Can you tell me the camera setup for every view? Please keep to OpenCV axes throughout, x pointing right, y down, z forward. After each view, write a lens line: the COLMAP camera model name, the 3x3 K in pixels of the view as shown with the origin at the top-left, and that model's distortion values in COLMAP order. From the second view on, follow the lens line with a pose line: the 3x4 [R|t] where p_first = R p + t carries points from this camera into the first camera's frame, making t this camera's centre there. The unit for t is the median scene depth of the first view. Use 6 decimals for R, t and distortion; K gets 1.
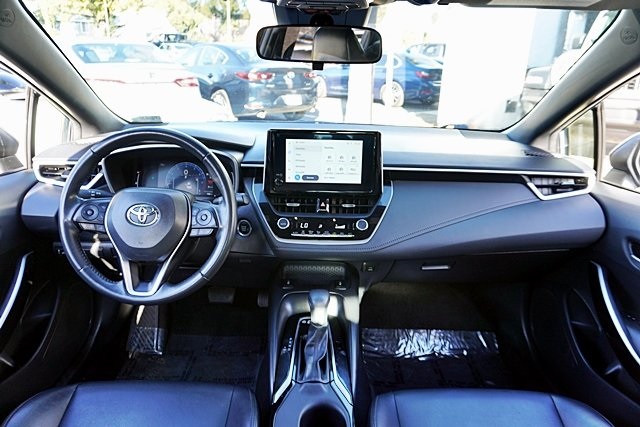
lens RADIAL K [[430.6, 0, 320.0], [0, 430.6, 213.5], [0, 0, 1]] dist [-0.051290, 0.042877]
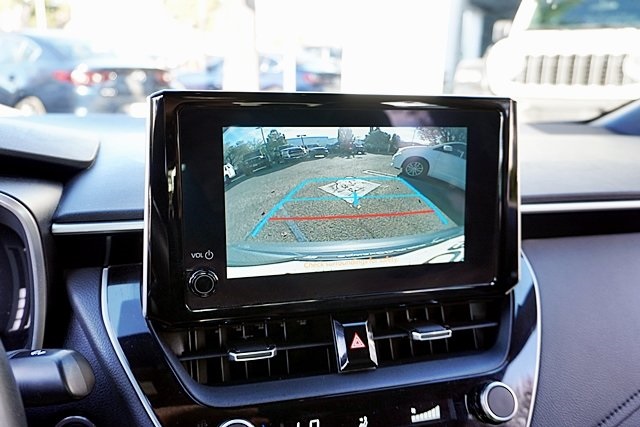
lens RADIAL K [[539.2, 0, 320.0], [0, 539.2, 213.5], [0, 0, 1]] dist [-0.004210, -0.003173]
pose [[0.966174, -0.062195, 0.250277, -0.106257], [0.082483, 0.994031, -0.071400, -0.085147], [-0.244343, 0.089628, 0.965538, 0.637136]]
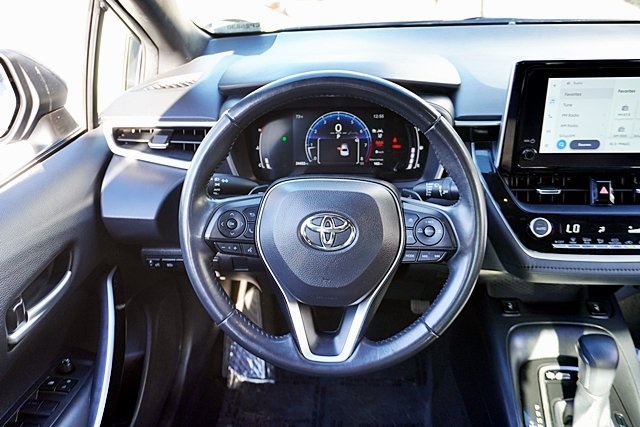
lens RADIAL K [[572.7, 0, 320.0], [0, 572.7, 213.5], [0, 0, 1]] dist [0.005768, 0.001369]
pose [[0.995574, -0.008202, -0.093625, -0.300010], [0.023419, 0.986412, 0.162614, -0.124443], [0.091019, -0.164086, 0.982238, 0.206076]]
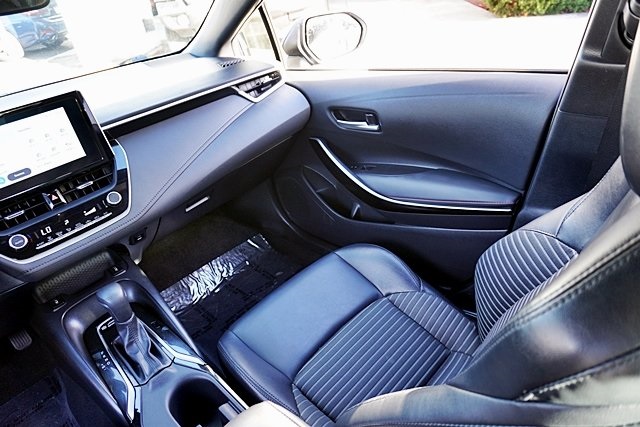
lens RADIAL K [[430.6, 0, 320.0], [0, 430.6, 213.5], [0, 0, 1]] dist [-0.051290, 0.042877]
pose [[0.690085, -0.470543, 0.549883, -0.103118], [0.374403, 0.882330, 0.285160, -0.035231], [-0.619358, 0.009093, 0.785056, 0.051874]]
